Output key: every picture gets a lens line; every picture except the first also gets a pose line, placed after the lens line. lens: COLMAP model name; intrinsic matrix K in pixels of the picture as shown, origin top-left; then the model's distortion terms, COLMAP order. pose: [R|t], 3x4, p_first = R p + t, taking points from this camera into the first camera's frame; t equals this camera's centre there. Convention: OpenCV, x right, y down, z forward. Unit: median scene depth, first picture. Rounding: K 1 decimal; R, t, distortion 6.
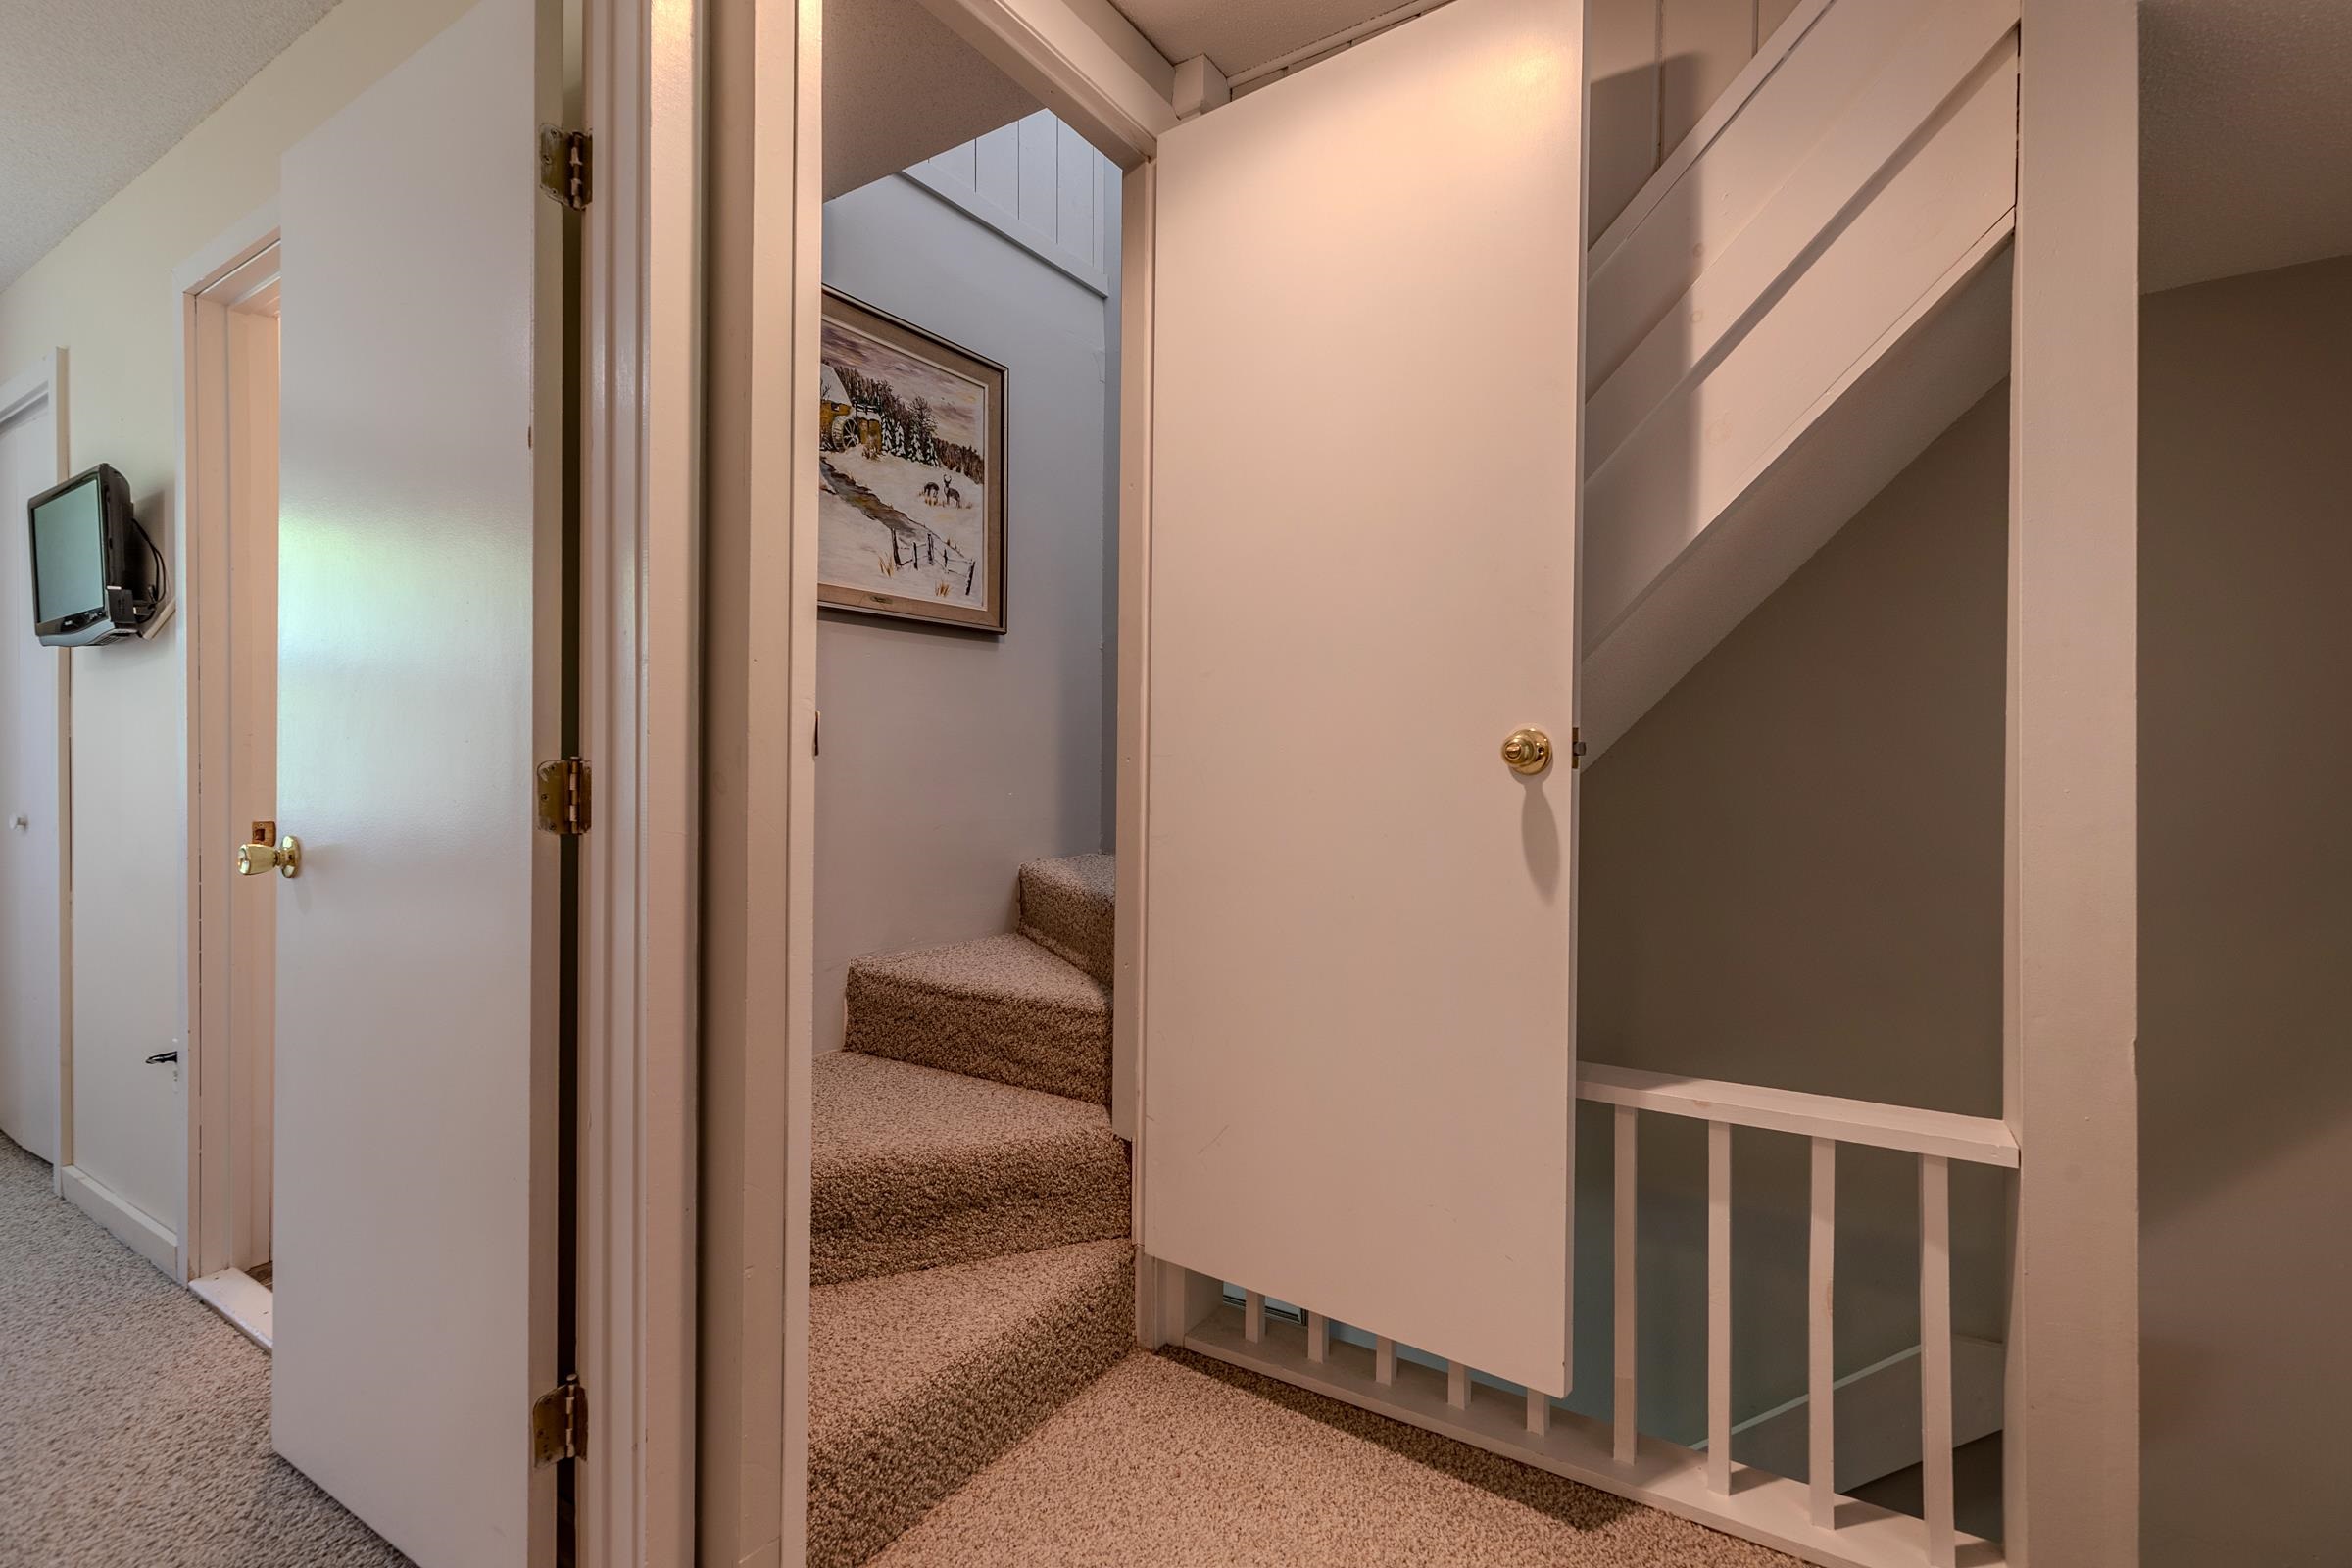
lens RADIAL K [[1091.6, 0, 1174.8], [0, 1091.6, 781.6], [0, 0, 1]] dist [0.002263, 0.002003]
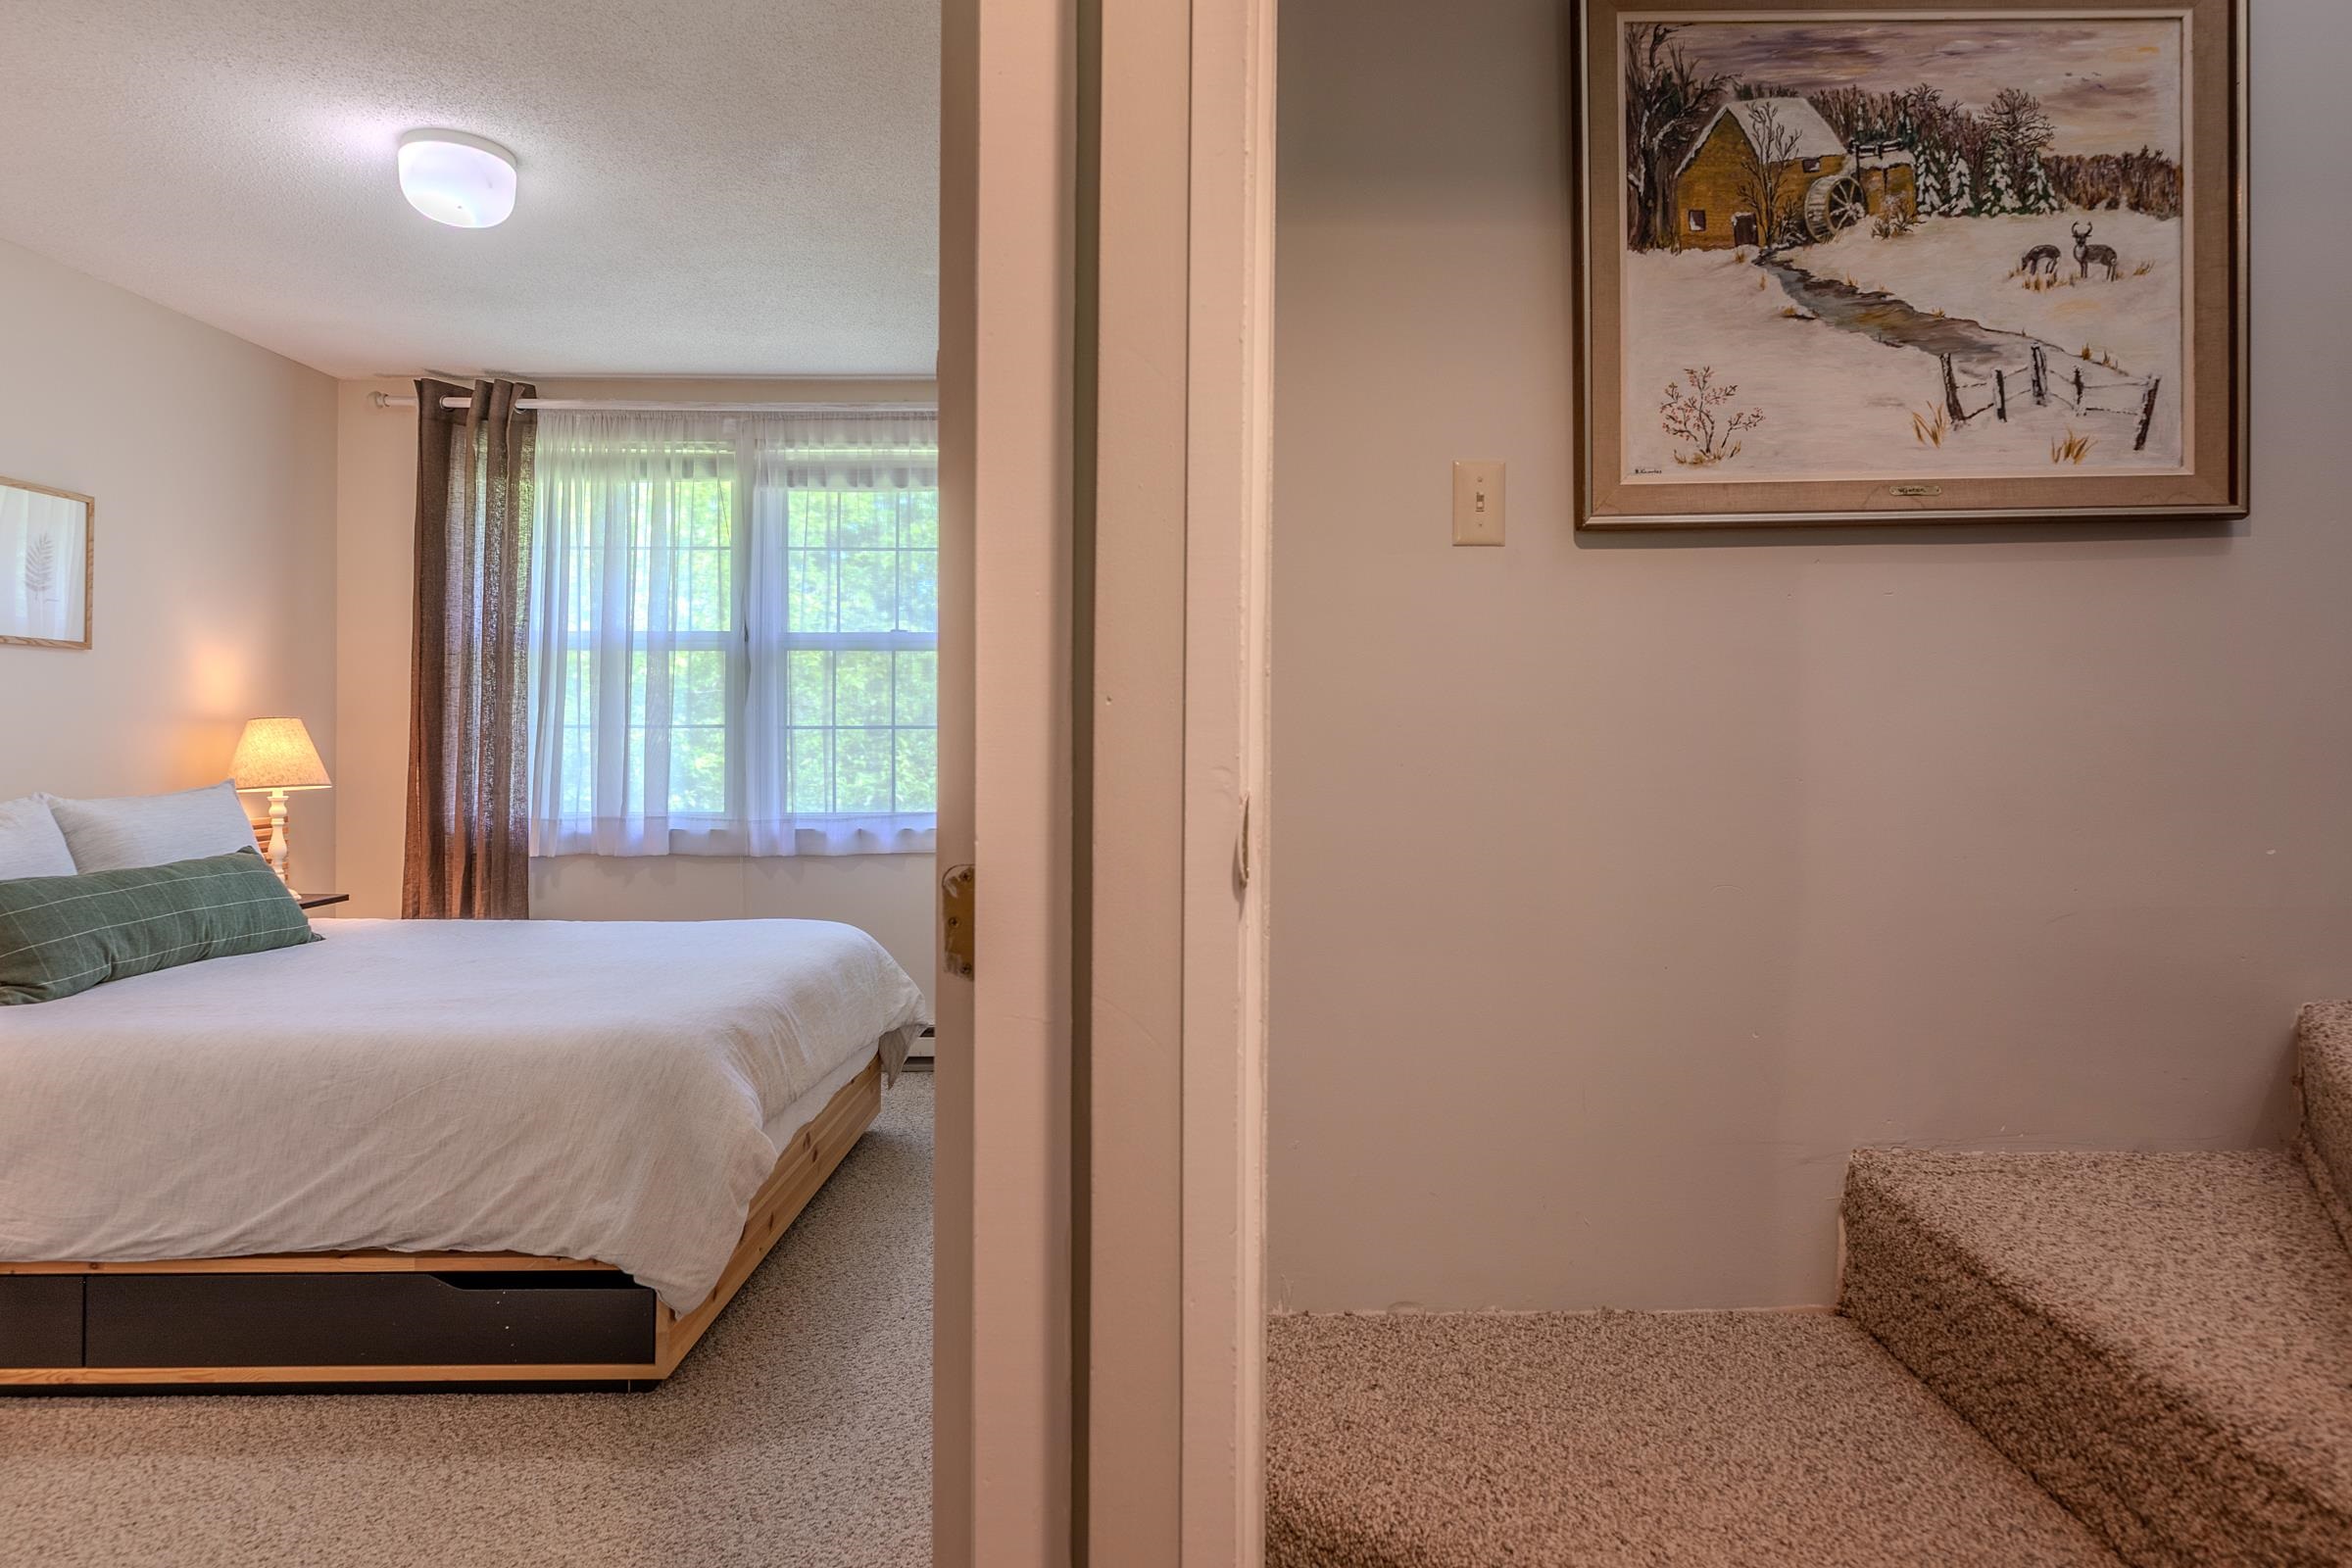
lens RADIAL K [[1294.9, 0, 1234.6], [0, 1294.9, 717.8], [0, 0, 1]] dist [-0.001105, 0.000158]
pose [[0.556448, -0.008612, -0.830838, 0.072683], [0.003025, 0.999961, -0.008339, -0.048924], [0.830877, 0.002127, 0.556452, 0.355216]]
